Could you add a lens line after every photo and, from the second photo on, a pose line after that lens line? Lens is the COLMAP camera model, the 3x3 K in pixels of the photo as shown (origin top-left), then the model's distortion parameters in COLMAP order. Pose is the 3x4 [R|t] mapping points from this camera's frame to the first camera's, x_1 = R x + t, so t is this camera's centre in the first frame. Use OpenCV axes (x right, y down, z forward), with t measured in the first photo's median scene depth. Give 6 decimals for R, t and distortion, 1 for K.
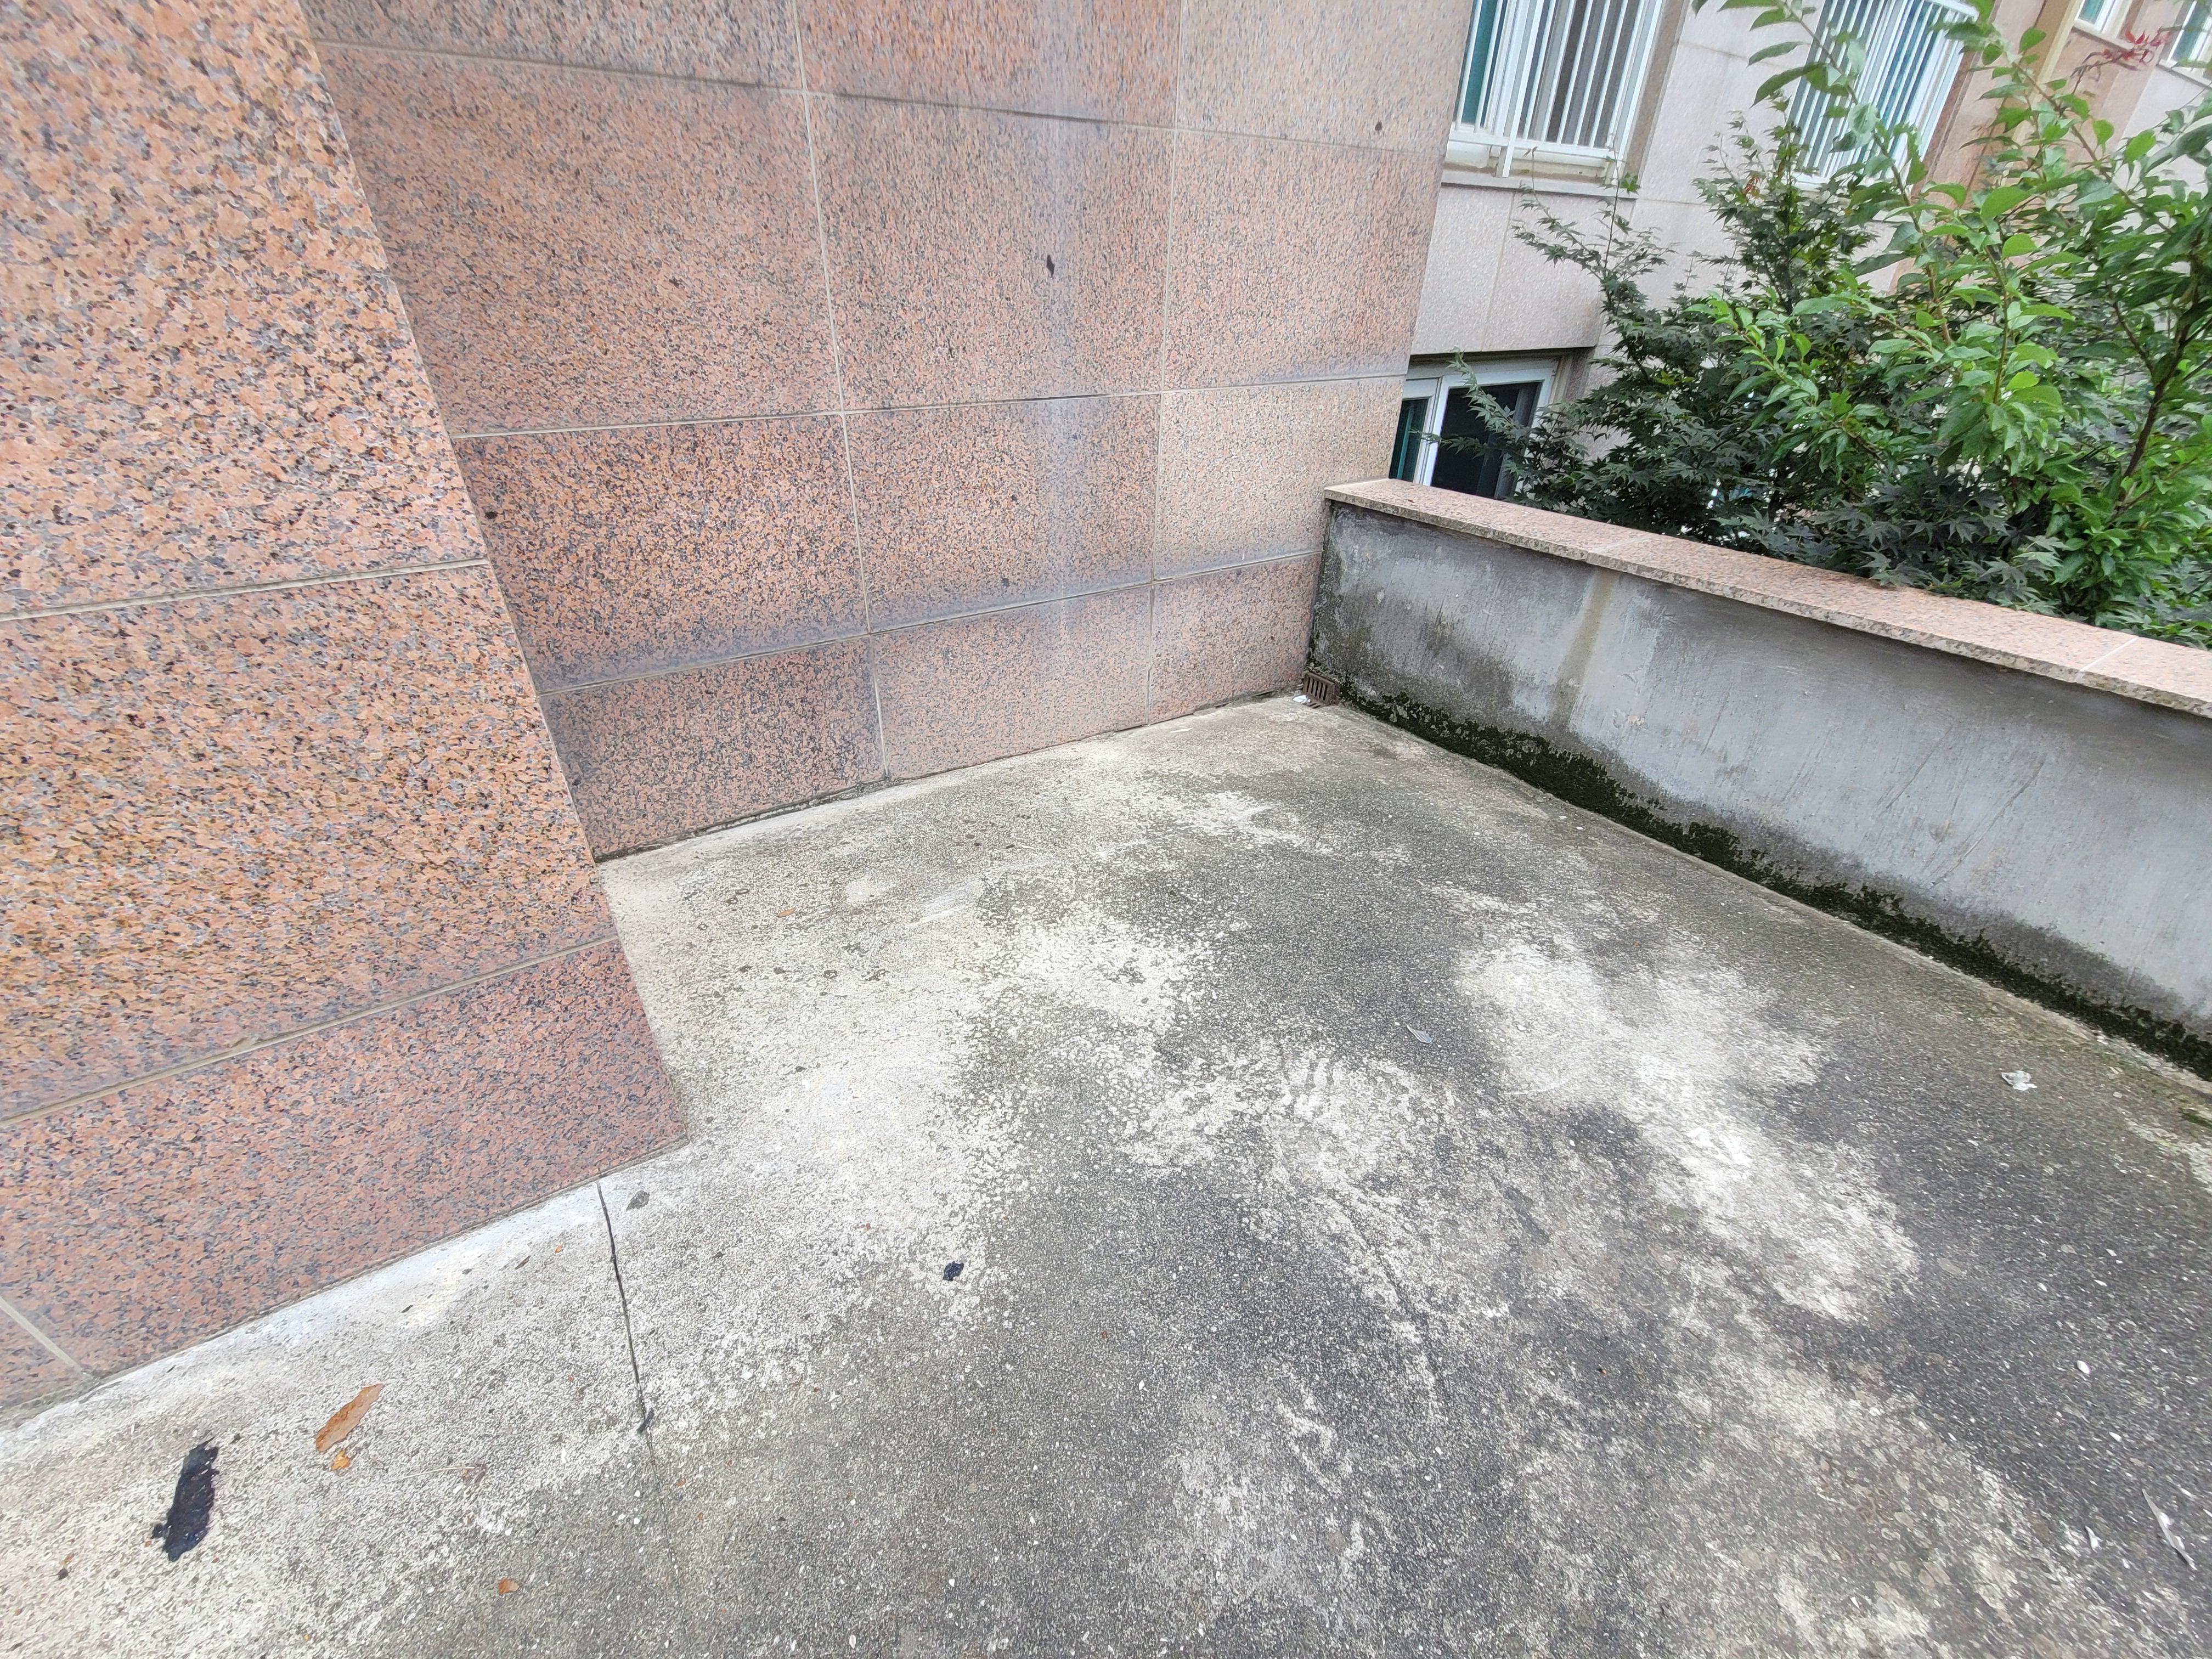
lens RADIAL K [[903.0, 0, 1092.2], [0, 903.0, 841.9], [0, 0, 1]] dist [0.001447, -0.001619]
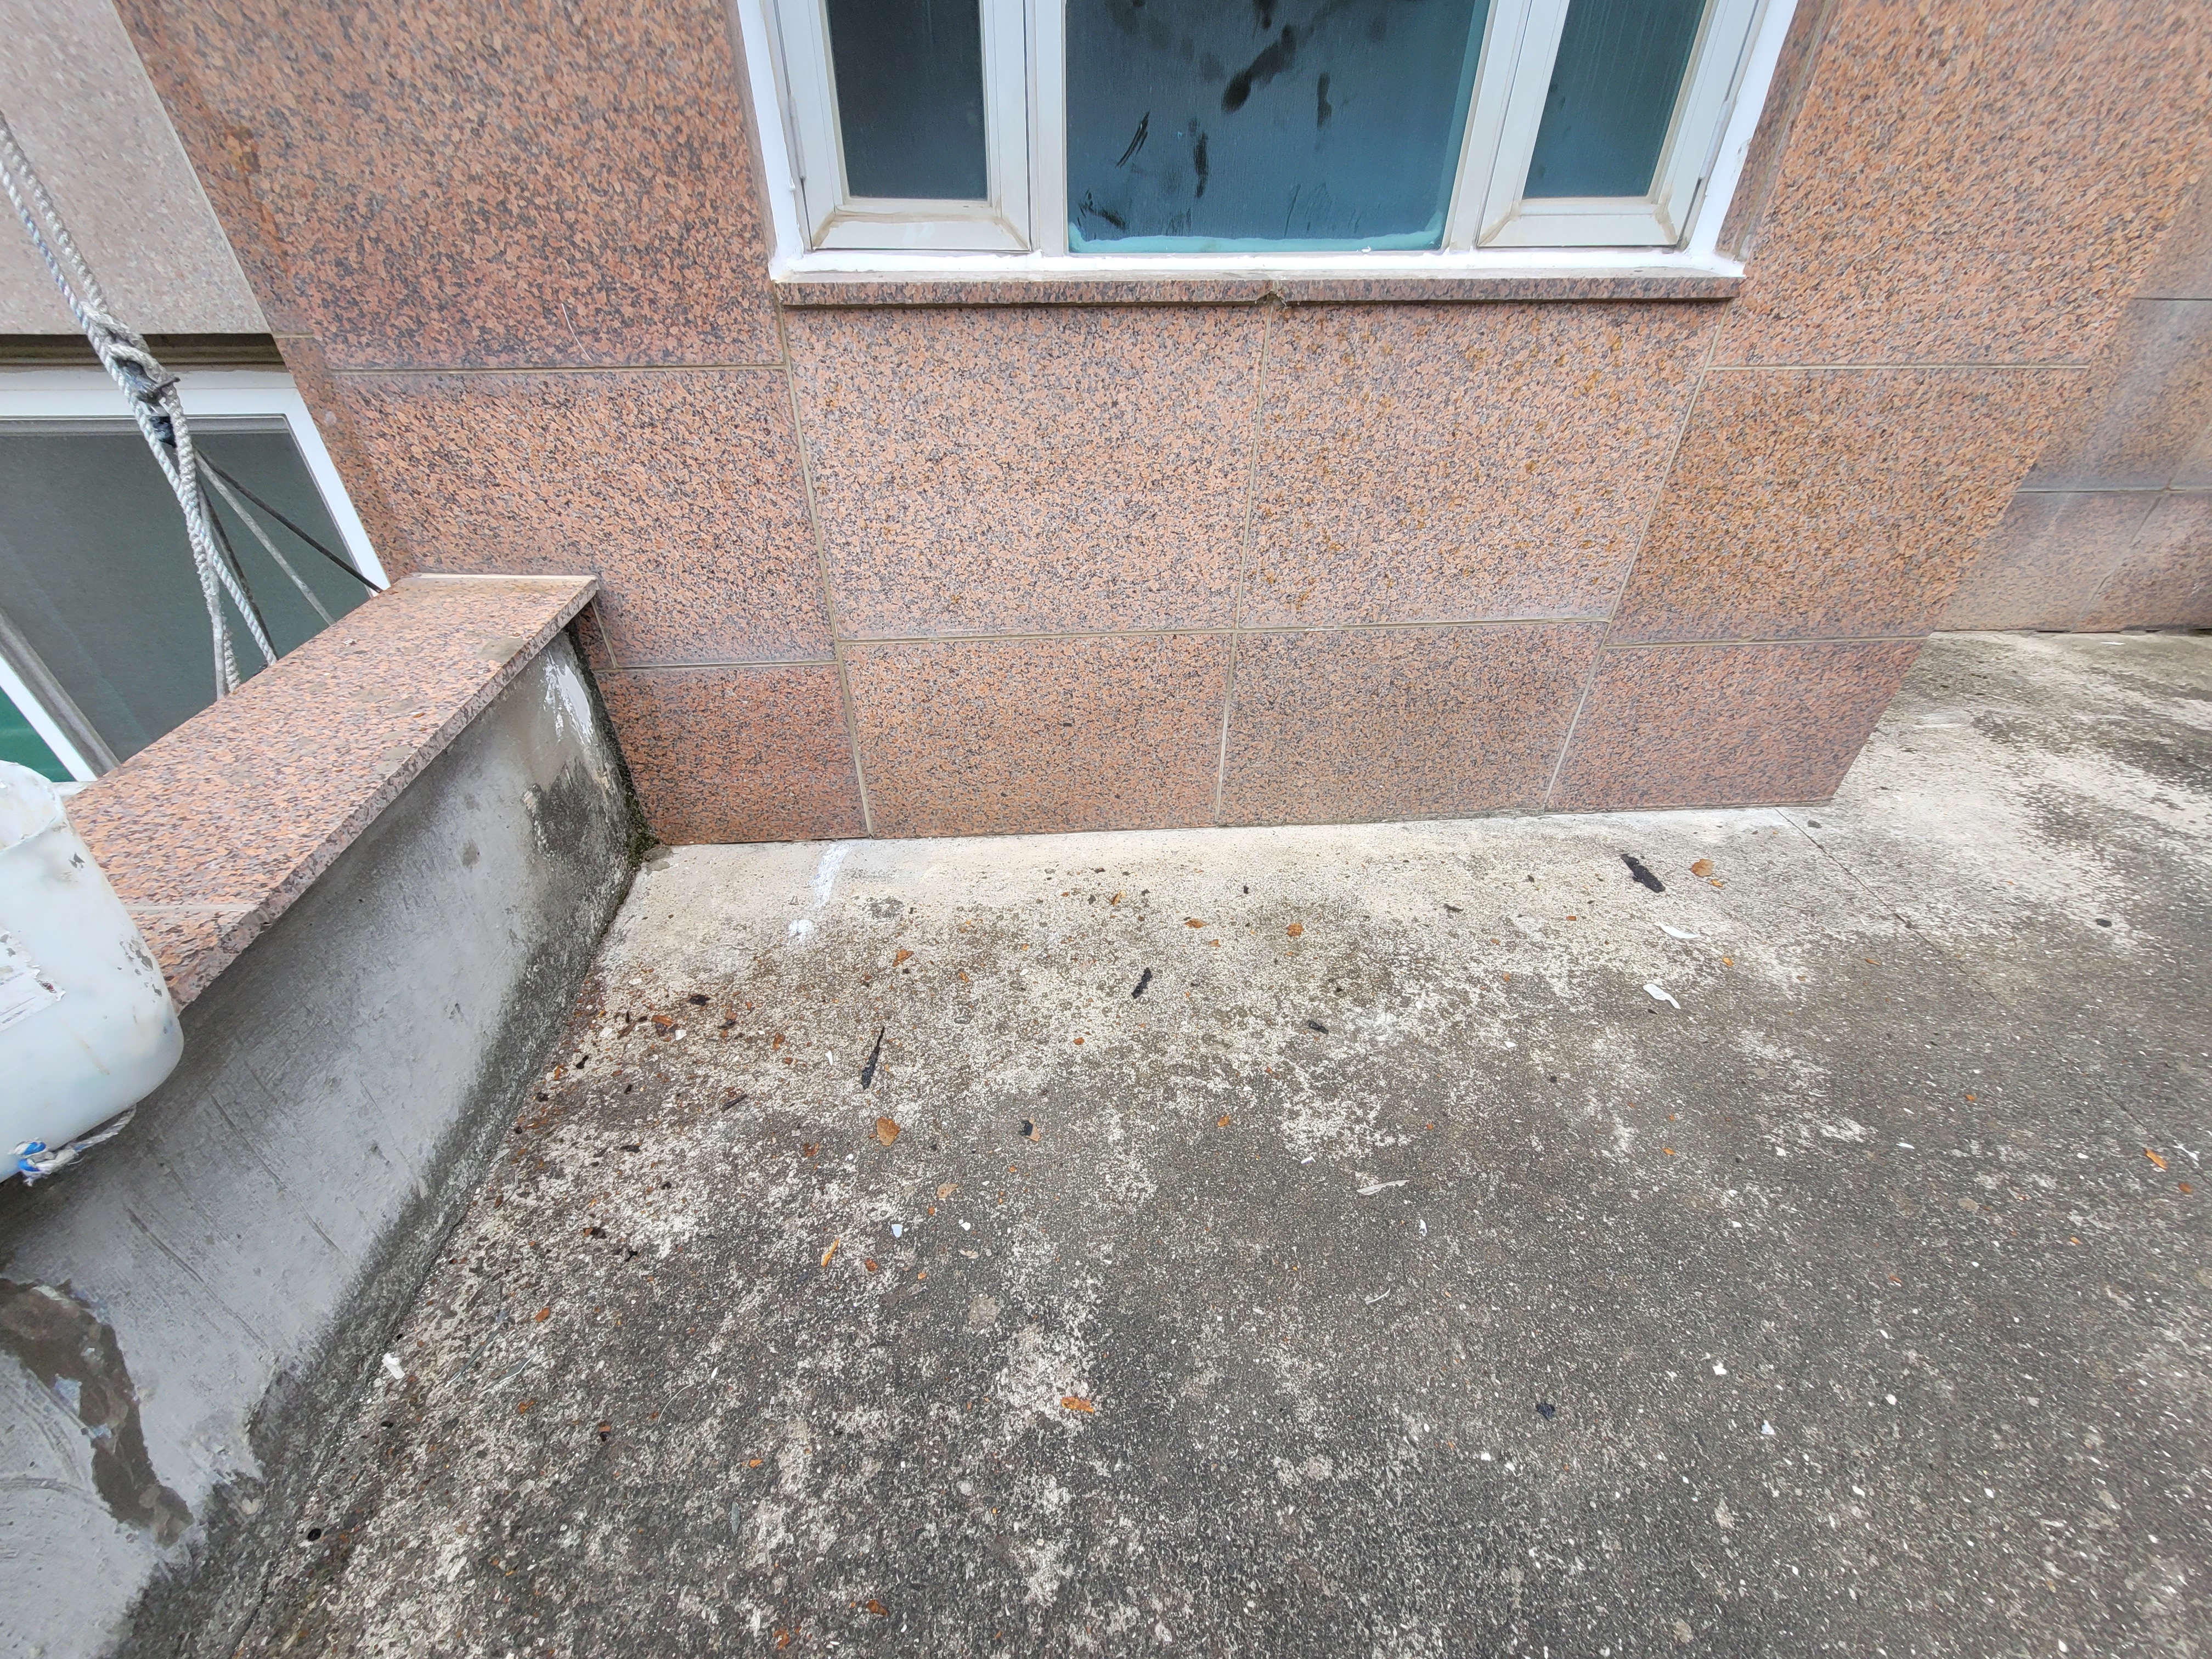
lens RADIAL K [[903.0, 0, 1093.6], [0, 903.0, 848.2], [0, 0, 1]] dist [0.001447, -0.001619]
pose [[0.879573, 0.285171, -0.380826, -0.527213], [-0.252284, 0.958212, 0.134845, 0.289313], [0.403366, -0.022530, 0.914761, -0.471183]]
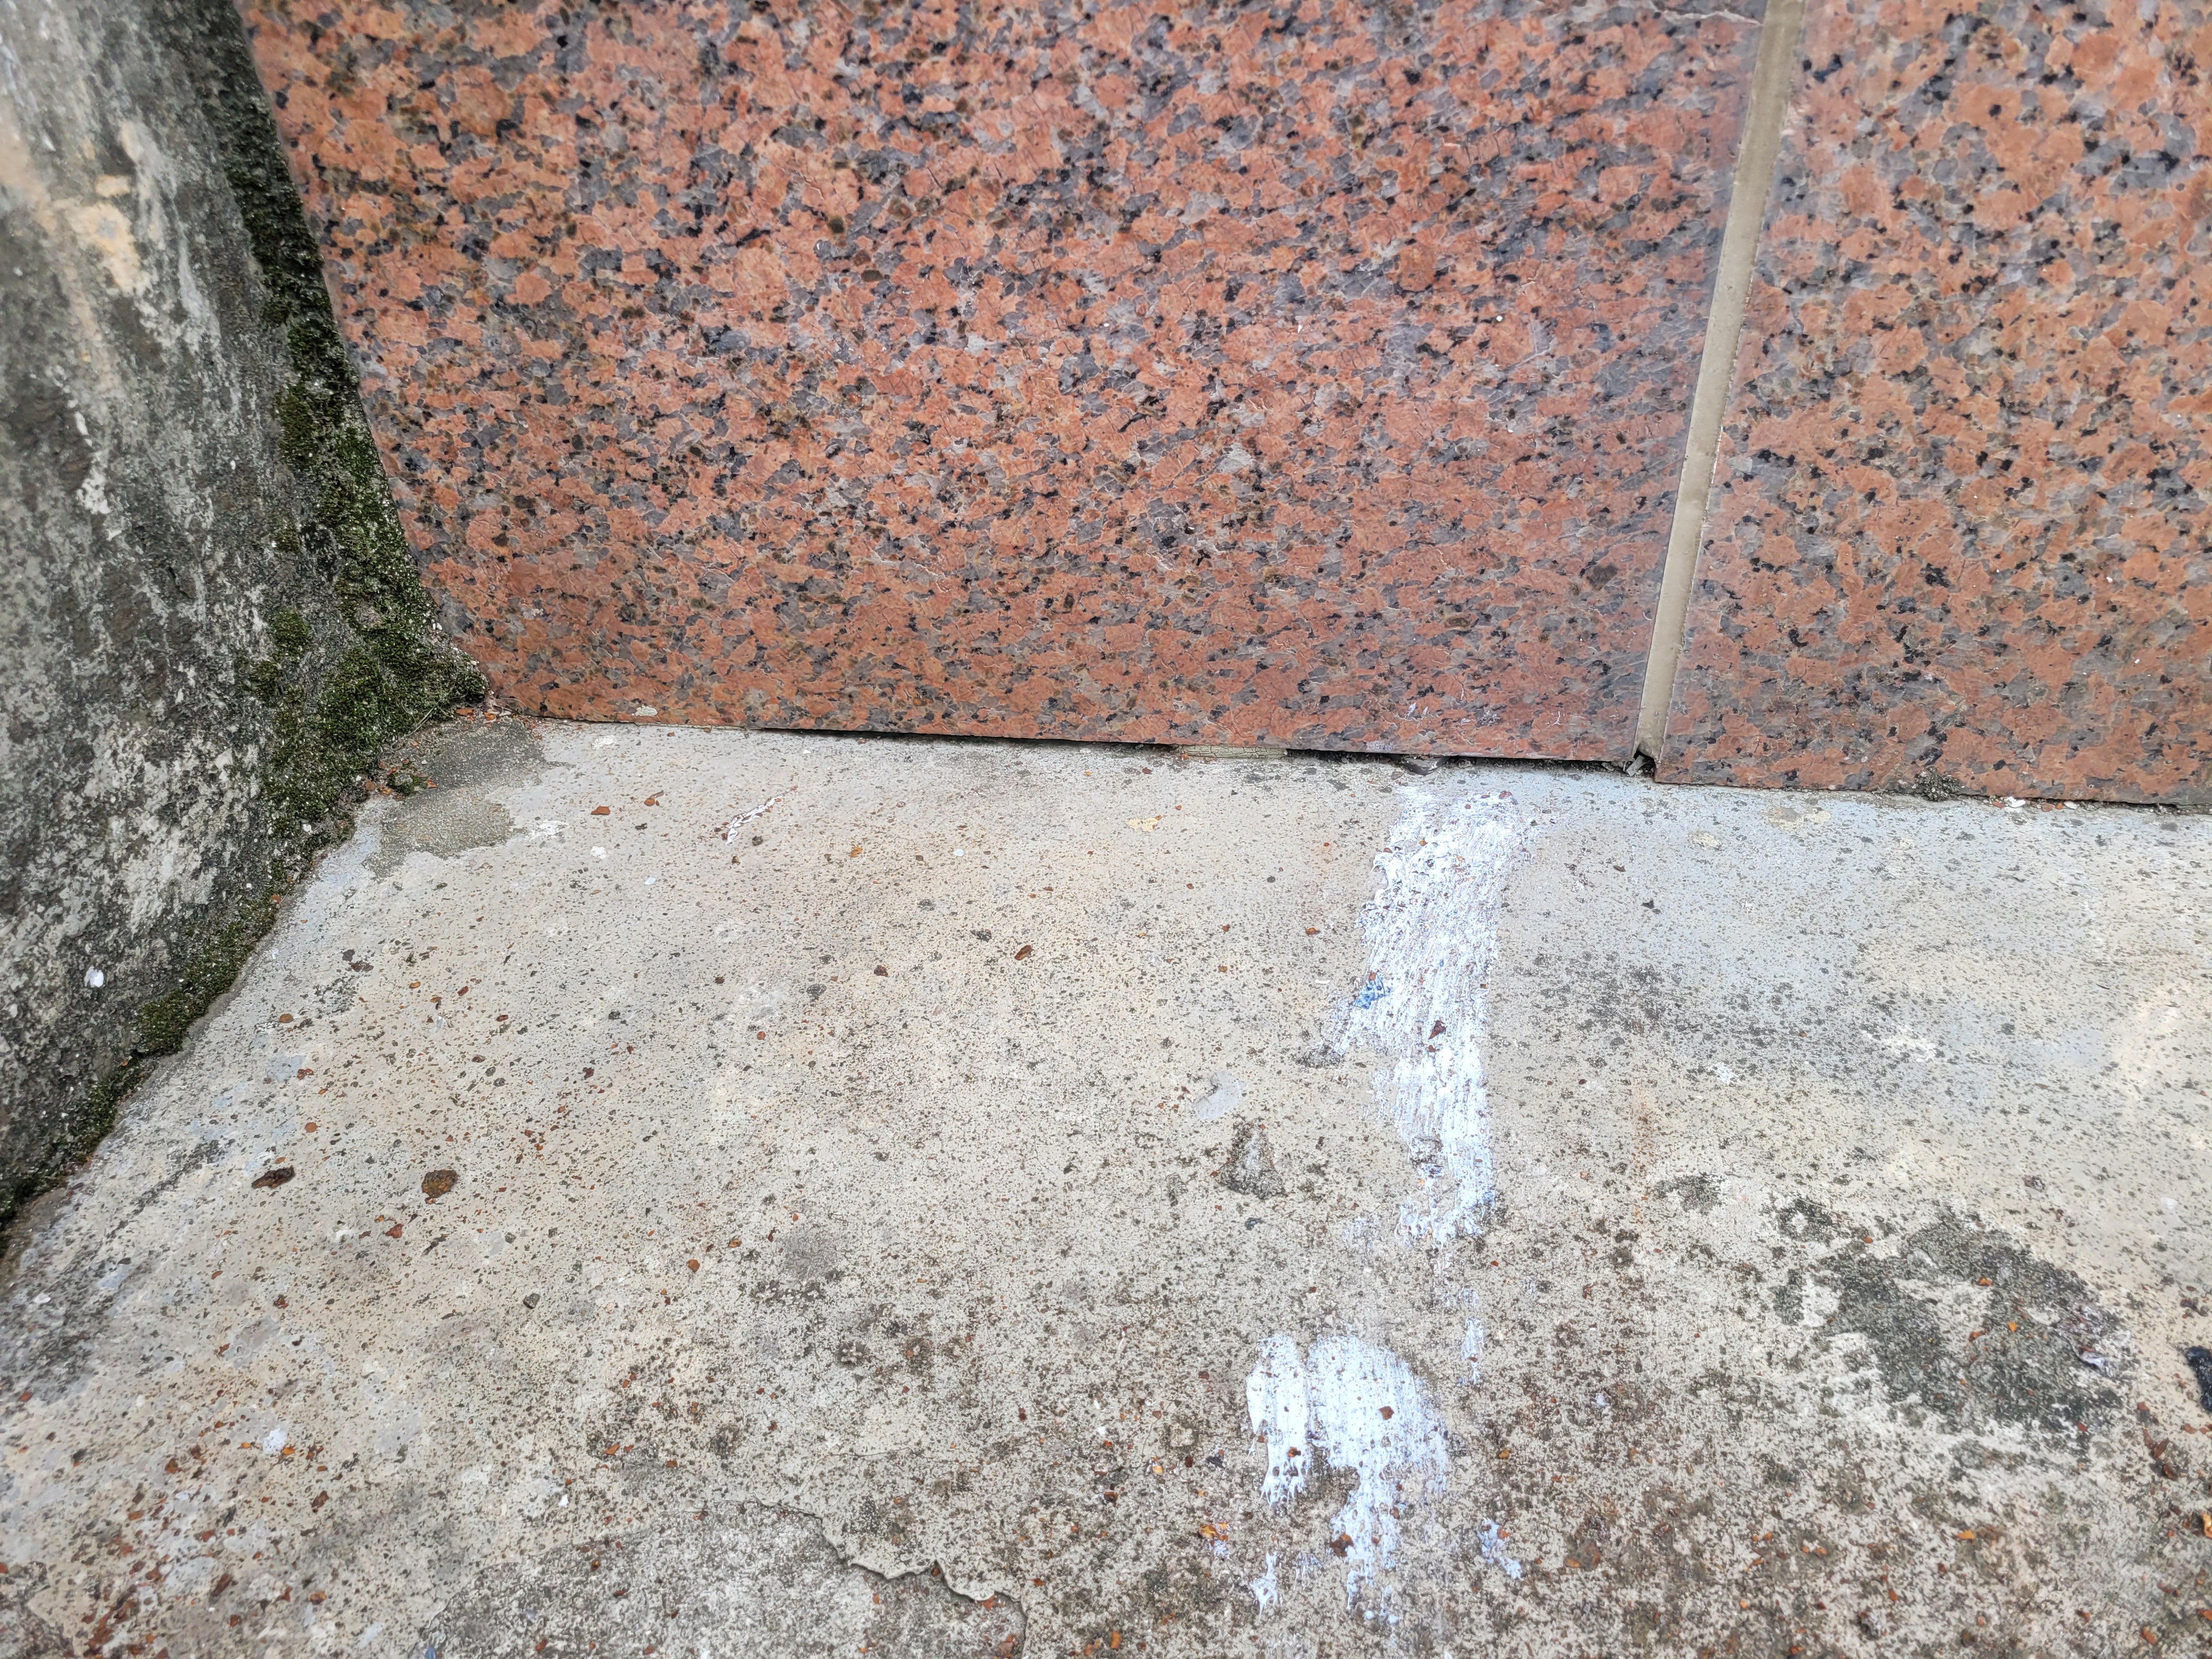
lens RADIAL K [[1673.6, 0, 1108.6], [0, 1673.6, 829.9], [0, 0, 1]] dist [0.056154, -0.051804]
pose [[0.761134, 0.362871, -0.537588, -0.911729], [-0.307486, 0.931666, 0.193524, 0.416164], [0.571076, 0.018003, 0.820700, -0.087389]]
